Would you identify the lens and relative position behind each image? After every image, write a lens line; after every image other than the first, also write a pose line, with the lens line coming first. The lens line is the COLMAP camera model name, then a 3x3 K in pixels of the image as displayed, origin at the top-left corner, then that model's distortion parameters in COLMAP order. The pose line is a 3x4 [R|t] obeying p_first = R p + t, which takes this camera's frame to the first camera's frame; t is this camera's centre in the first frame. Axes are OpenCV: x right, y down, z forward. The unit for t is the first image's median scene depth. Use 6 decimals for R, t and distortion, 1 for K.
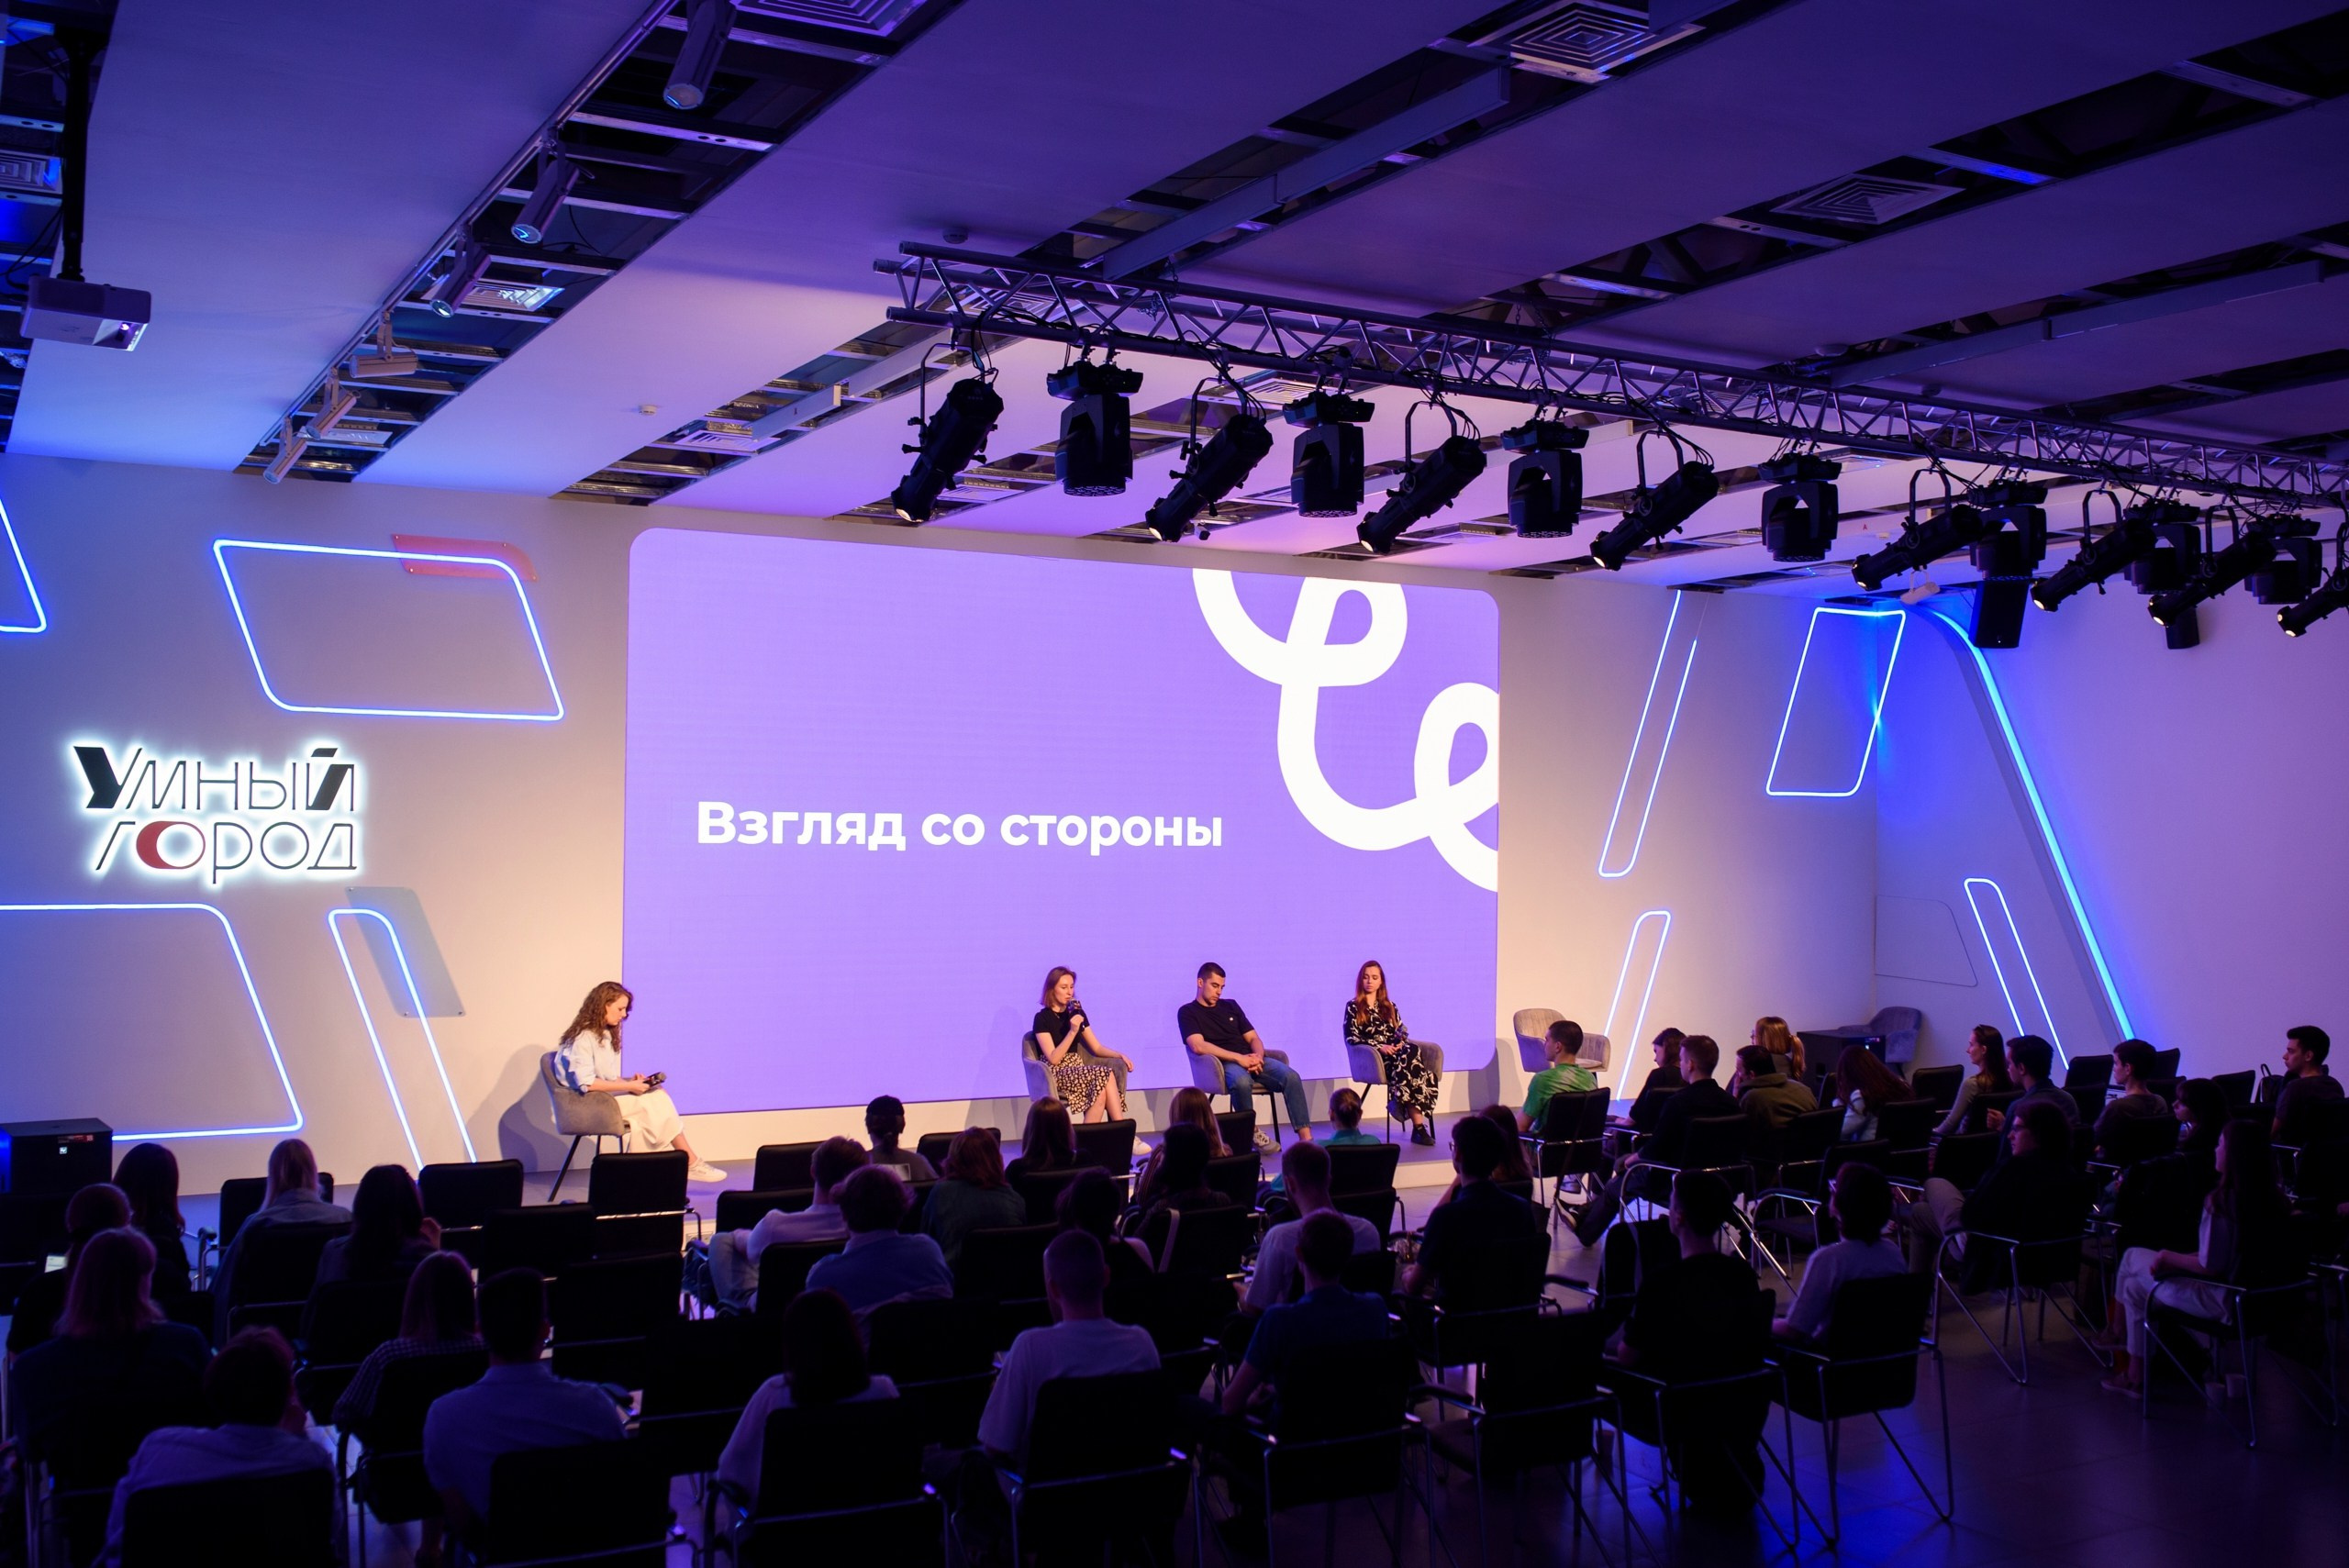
lens RADIAL K [[2267.5, 0, 1175.4], [0, 2267.5, 782.5], [0, 0, 1]] dist [-0.022562, 0.000000]
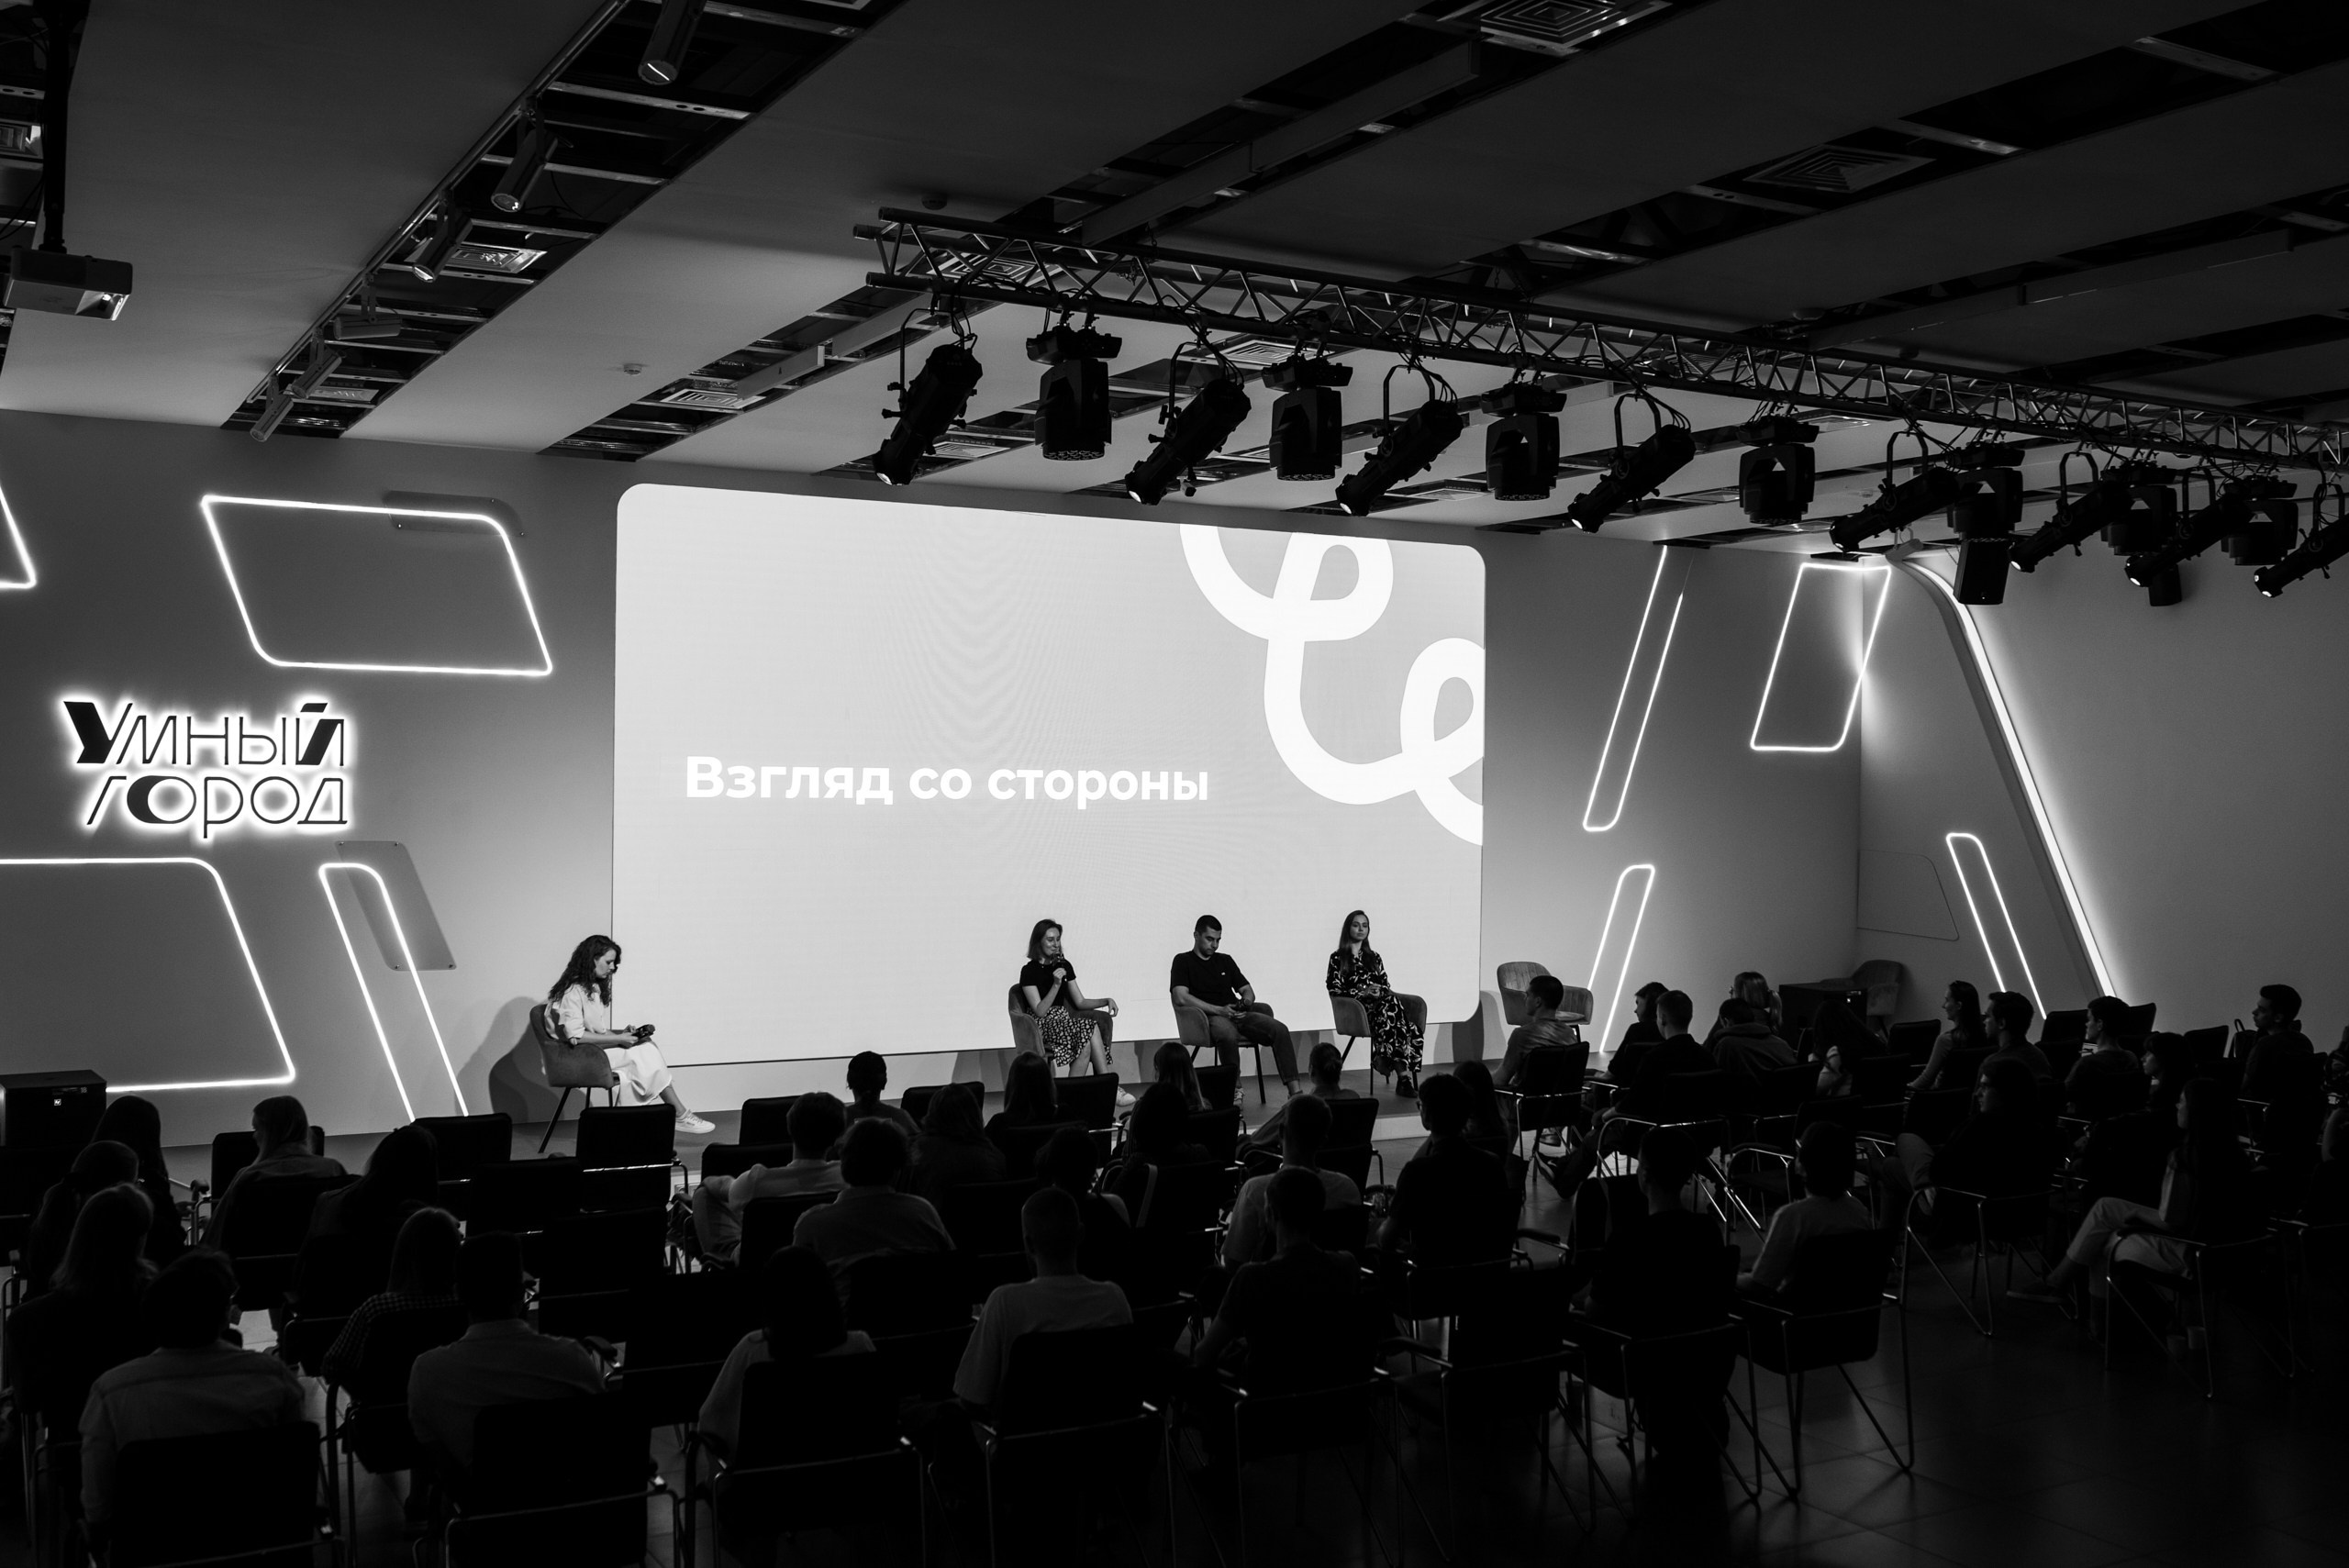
lens RADIAL K [[2267.5, 0, 1176.7], [0, 2267.5, 784.3], [0, 0, 1]] dist [-0.022562, 0.000000]
pose [[0.999995, 0.001918, 0.002441, 0.006599], [-0.001977, 0.999702, 0.024333, -0.005642], [-0.002394, -0.024338, 0.999701, -0.009329]]
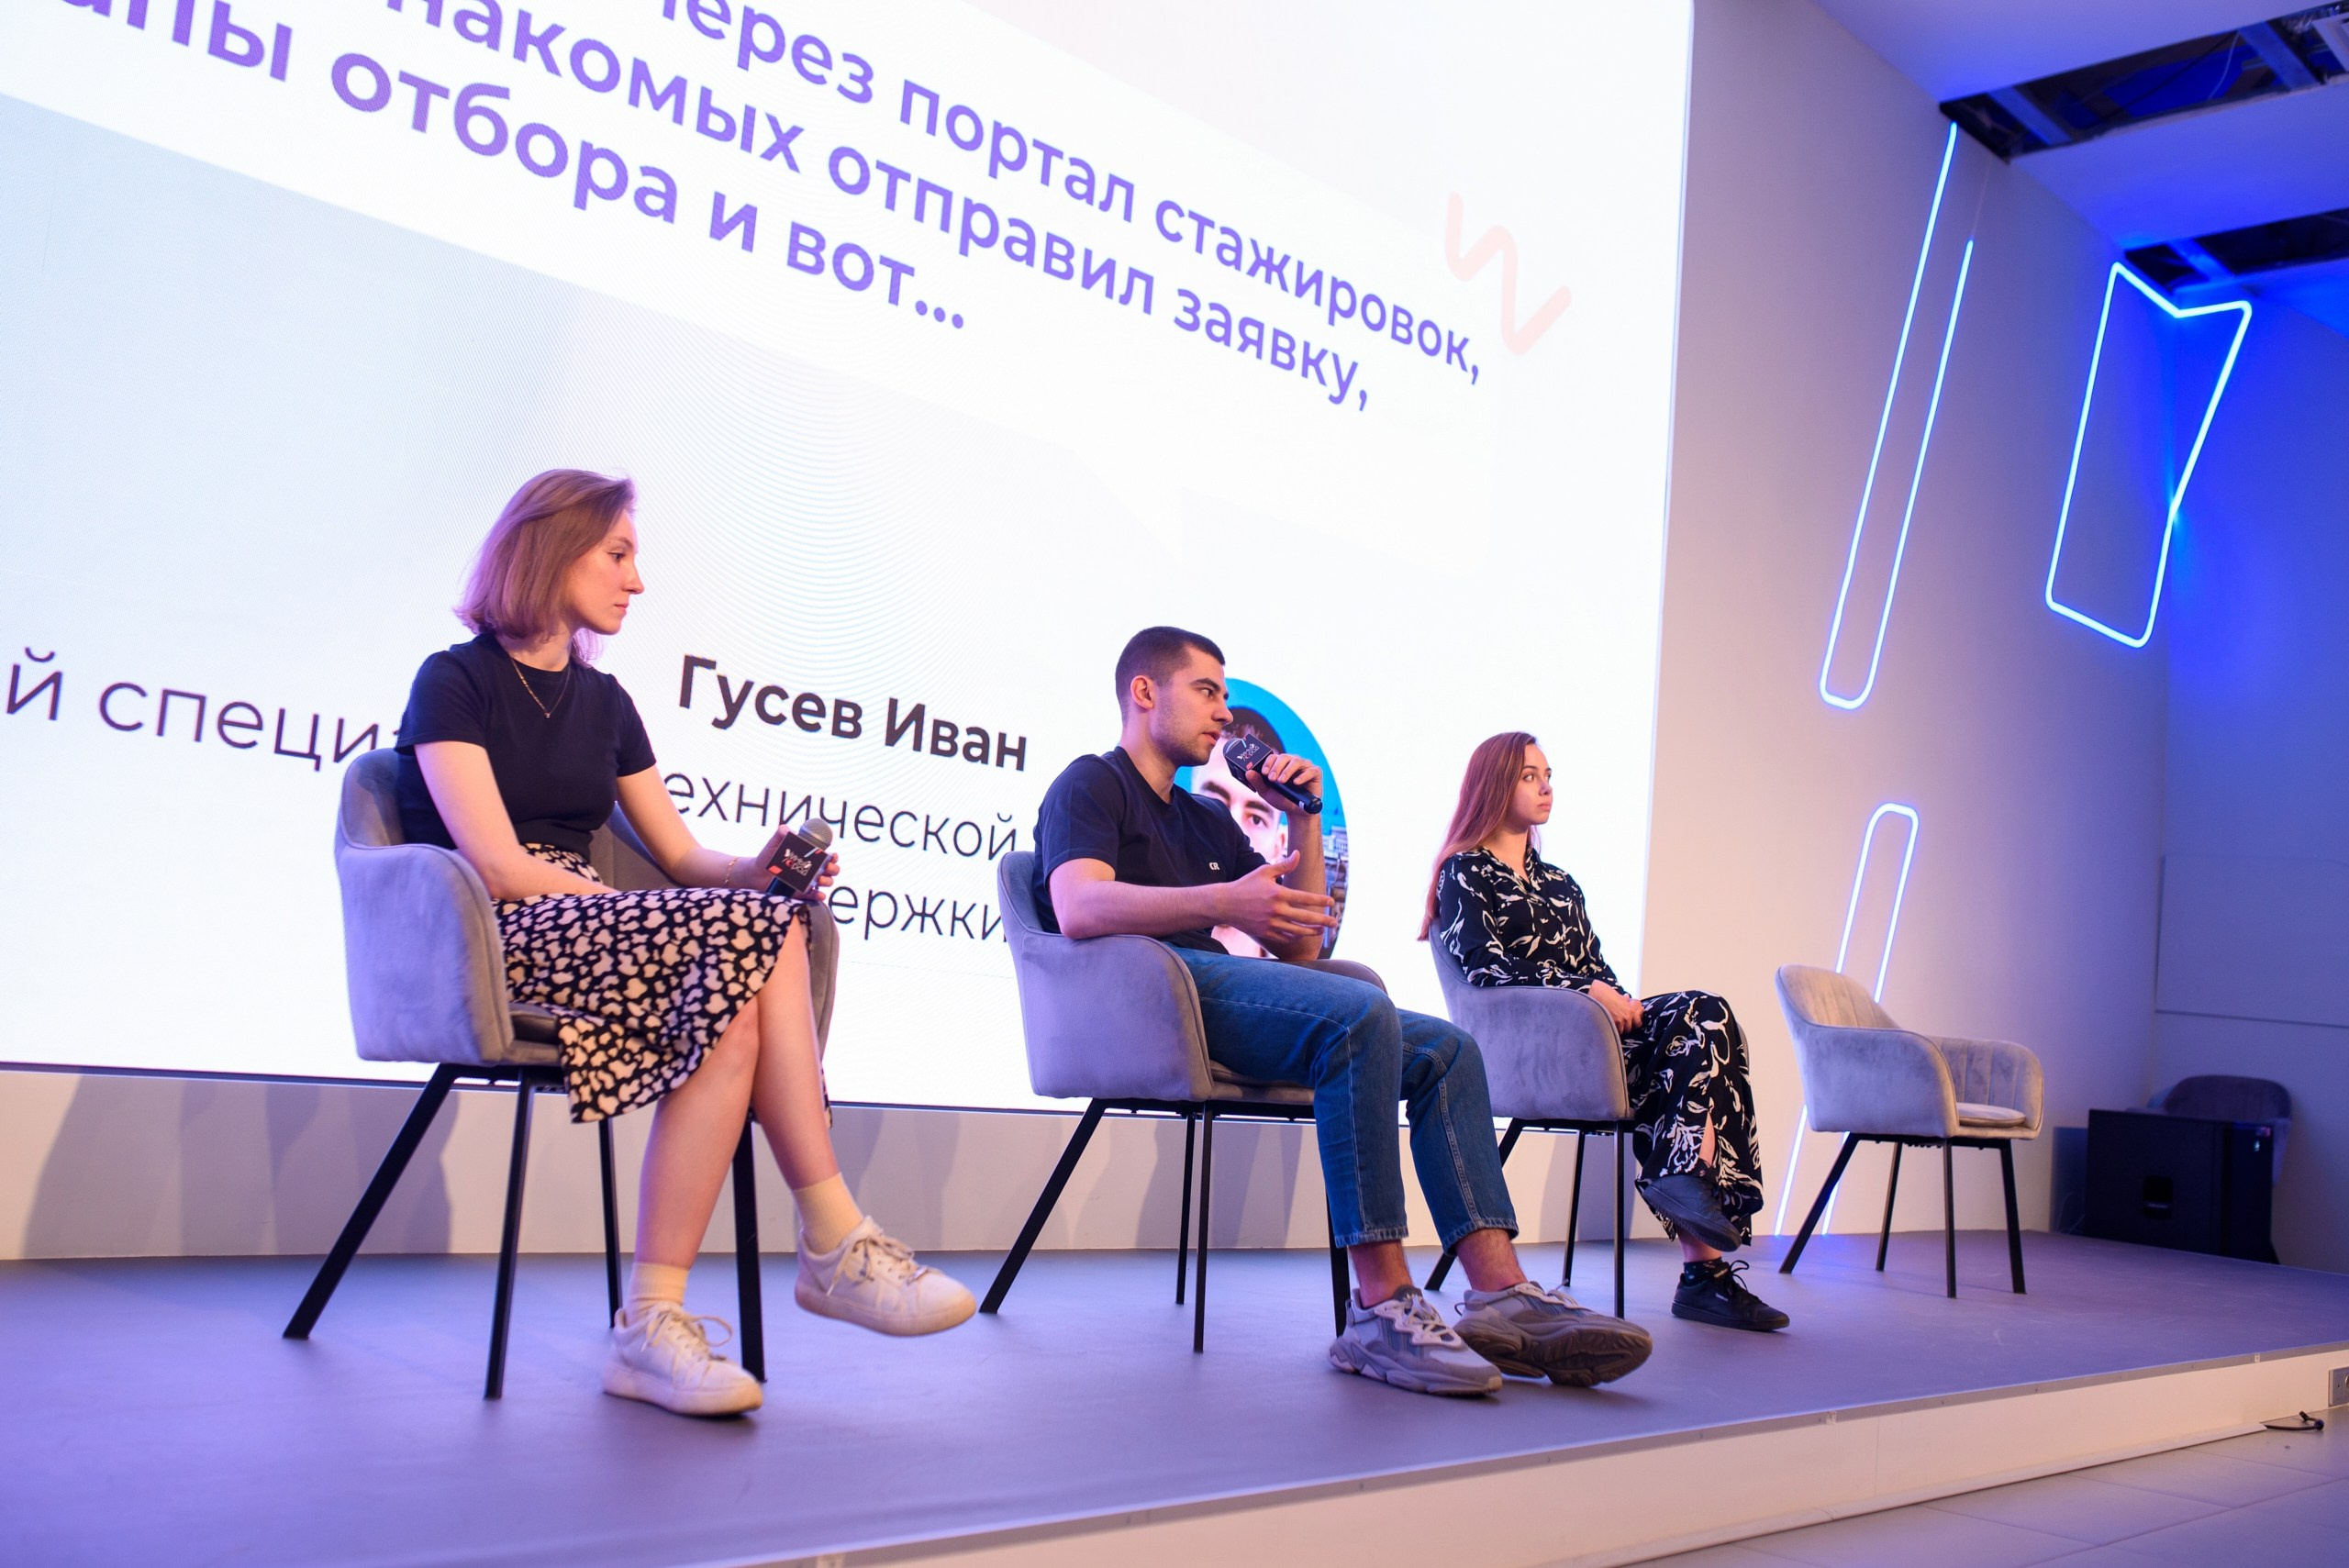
lens RADIAL K [[2267.5, 0, 1172.0], [0, 2267.5, 783.1], [0, 0, 1]] dist [-0.022562, 0.000000]
pose [[0.962082, 0.093705, 0.256160, -0.069409], [-0.075372, 0.993901, -0.080495, 0.183908], [-0.262141, 0.058136, 0.963277, 1.139196]]
